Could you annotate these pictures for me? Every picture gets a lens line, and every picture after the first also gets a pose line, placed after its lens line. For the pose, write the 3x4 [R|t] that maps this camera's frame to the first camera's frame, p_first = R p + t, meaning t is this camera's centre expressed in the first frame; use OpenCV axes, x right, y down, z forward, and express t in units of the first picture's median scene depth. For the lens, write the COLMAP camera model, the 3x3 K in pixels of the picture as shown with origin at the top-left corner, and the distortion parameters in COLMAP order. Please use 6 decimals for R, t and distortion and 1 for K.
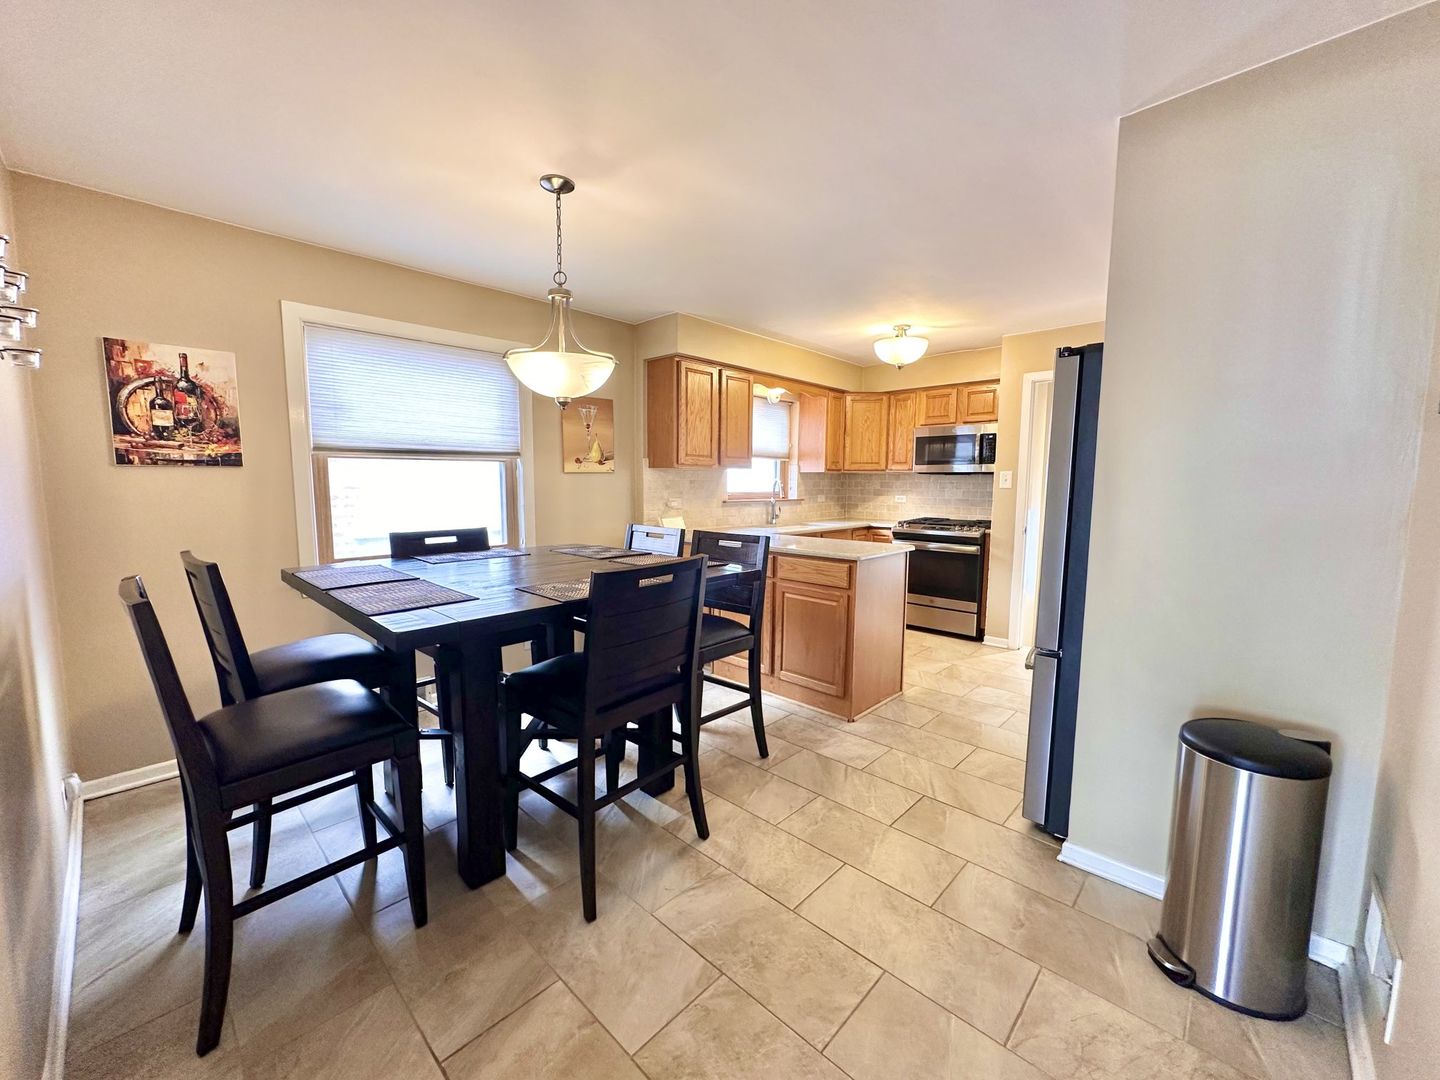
lens RADIAL K [[575.2, 0, 713.9], [0, 575.2, 542.8], [0, 0, 1]] dist [-0.005318, 0.001012]
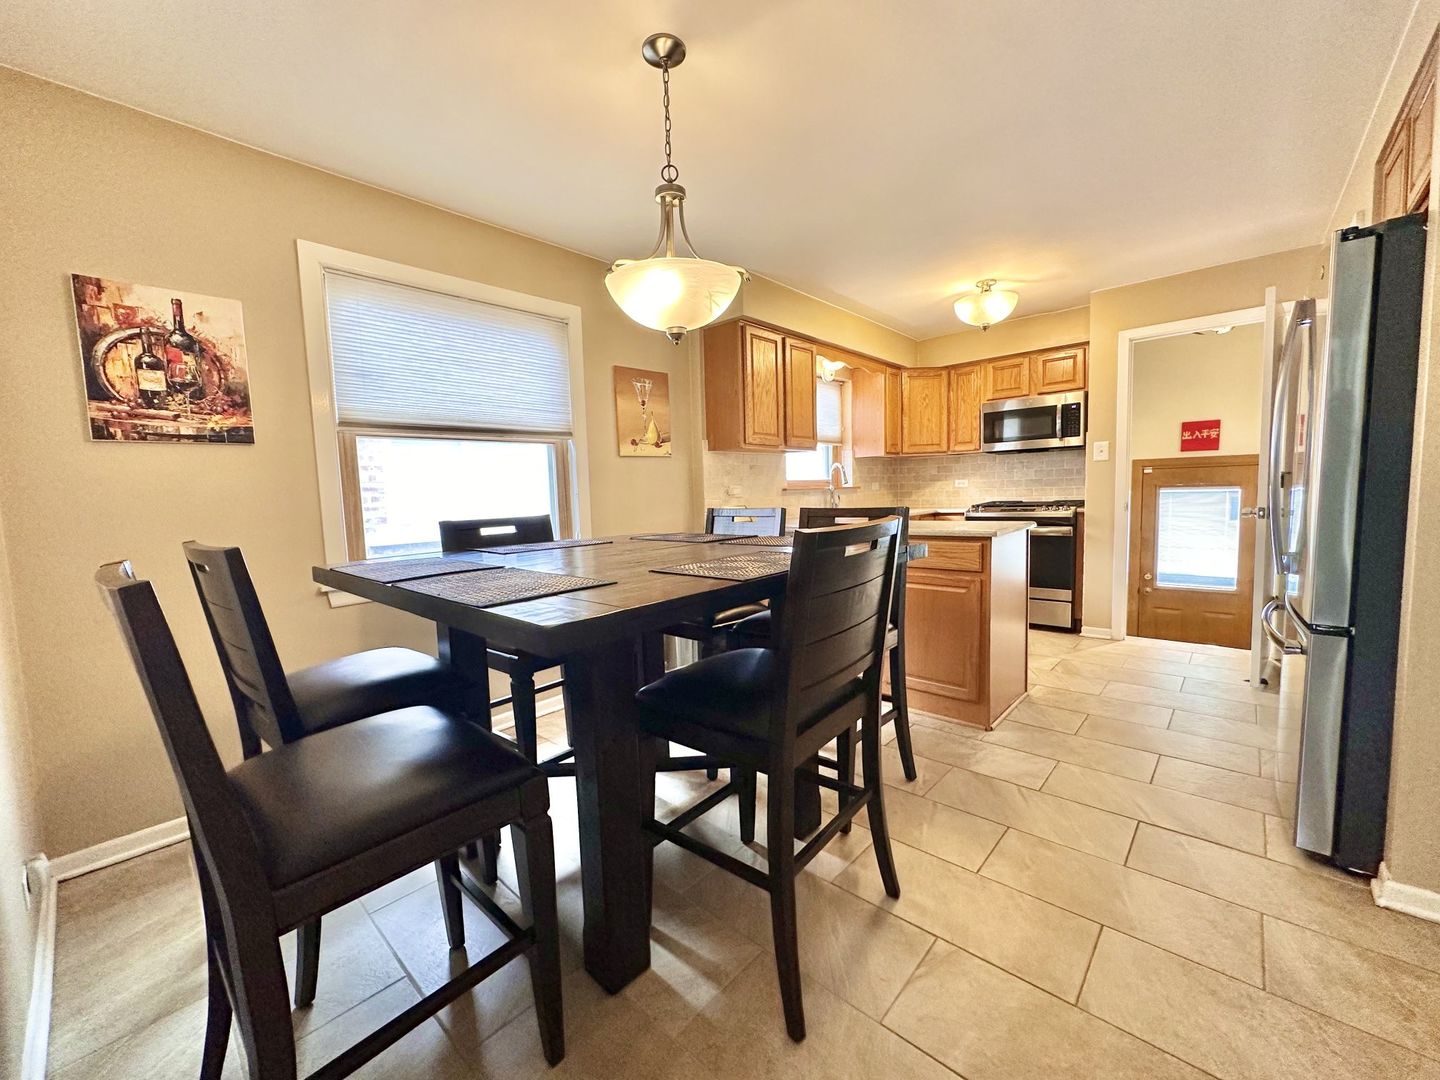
lens RADIAL K [[575.2, 0, 714.1], [0, 575.2, 542.8], [0, 0, 1]] dist [-0.005318, 0.001012]
pose [[0.999104, -0.039699, 0.014666, -0.214079], [0.039963, 0.999036, -0.018191, 0.047419], [-0.013930, 0.018761, 0.999727, 0.210108]]
